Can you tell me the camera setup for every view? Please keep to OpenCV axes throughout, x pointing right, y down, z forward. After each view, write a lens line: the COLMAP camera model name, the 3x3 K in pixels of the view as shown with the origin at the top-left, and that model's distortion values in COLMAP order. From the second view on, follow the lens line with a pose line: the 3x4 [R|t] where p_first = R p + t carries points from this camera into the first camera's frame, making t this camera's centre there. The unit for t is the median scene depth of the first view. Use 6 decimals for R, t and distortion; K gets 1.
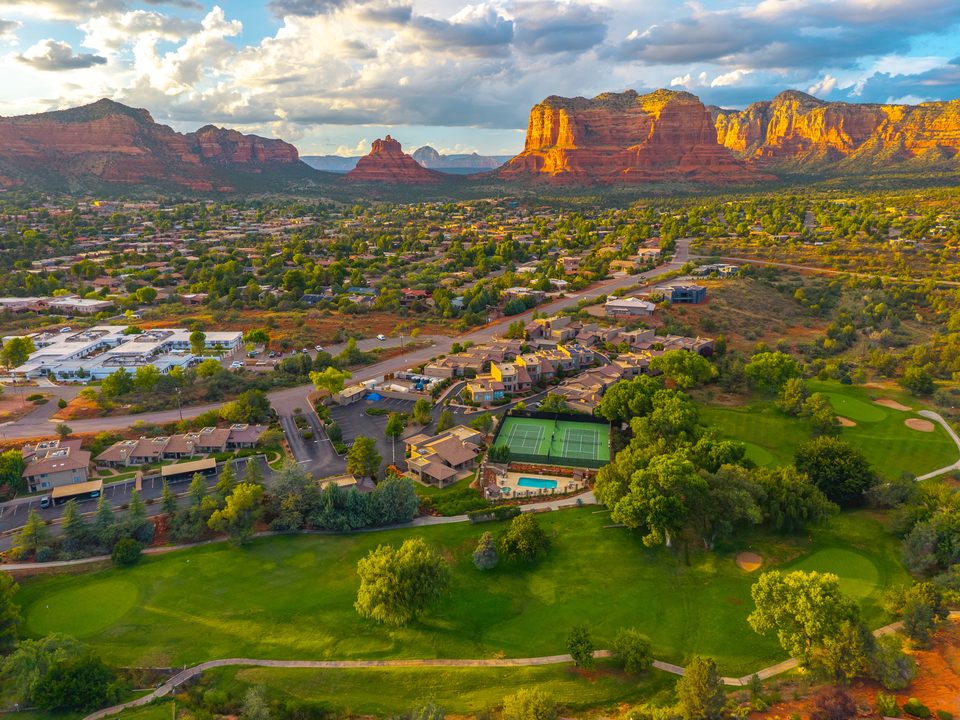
lens RADIAL K [[640.7, 0, 480.0], [0, 640.7, 360.0], [0, 0, 1]] dist [0.006825, -0.010564]
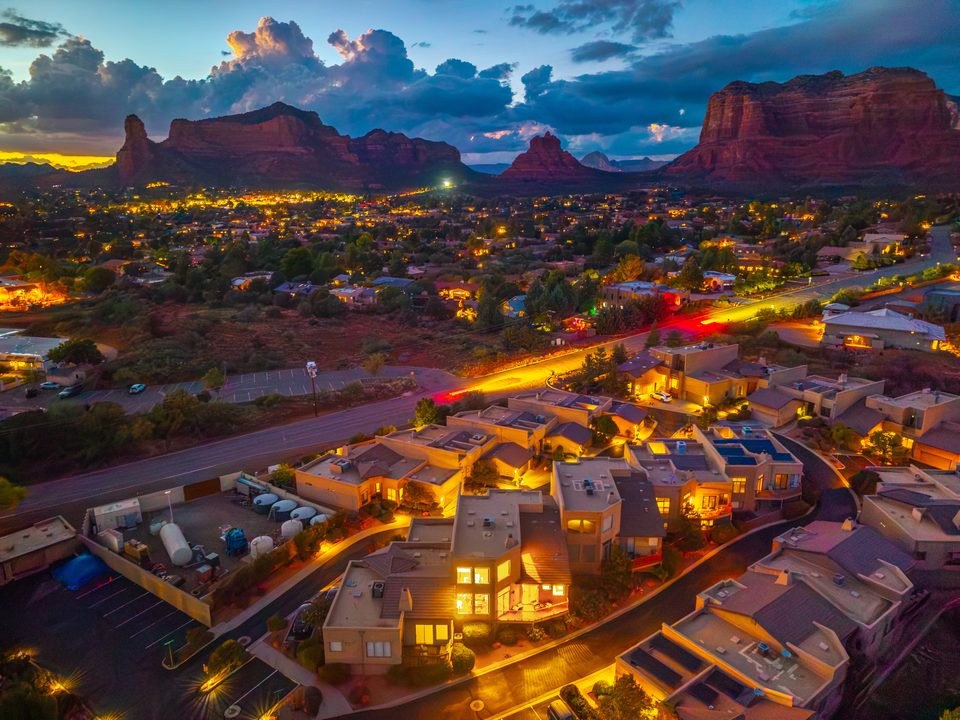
lens RADIAL K [[640.7, 0, 480.0], [0, 640.7, 360.0], [0, 0, 1]] dist [0.006825, -0.010564]
pose [[0.968063, 0.061798, -0.242972, 0.012057], [-0.064613, 0.997904, -0.003626, -0.006912], [0.242239, 0.019209, 0.970026, 0.081920]]
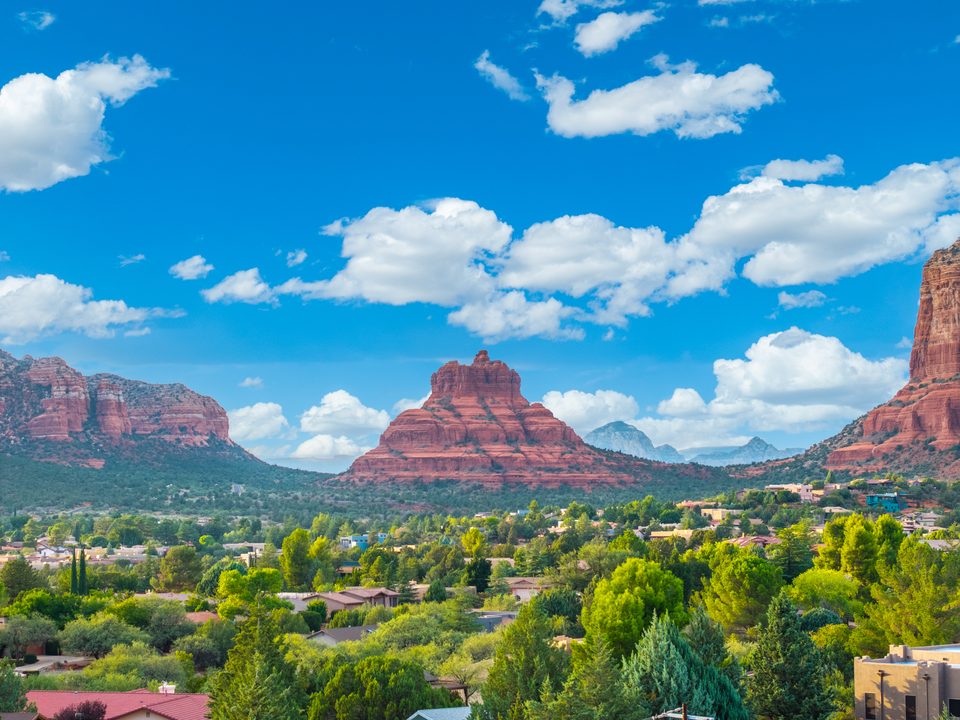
lens RADIAL K [[1910.3, 0, 480.0], [0, 1910.3, 360.0], [0, 0, 1]] dist [0.004711, -2.260759]
pose [[0.988278, -0.018450, -0.151548, 0.003347], [-0.036127, 0.936212, -0.349574, -0.007633], [0.148331, 0.350951, 0.924571, 0.123050]]
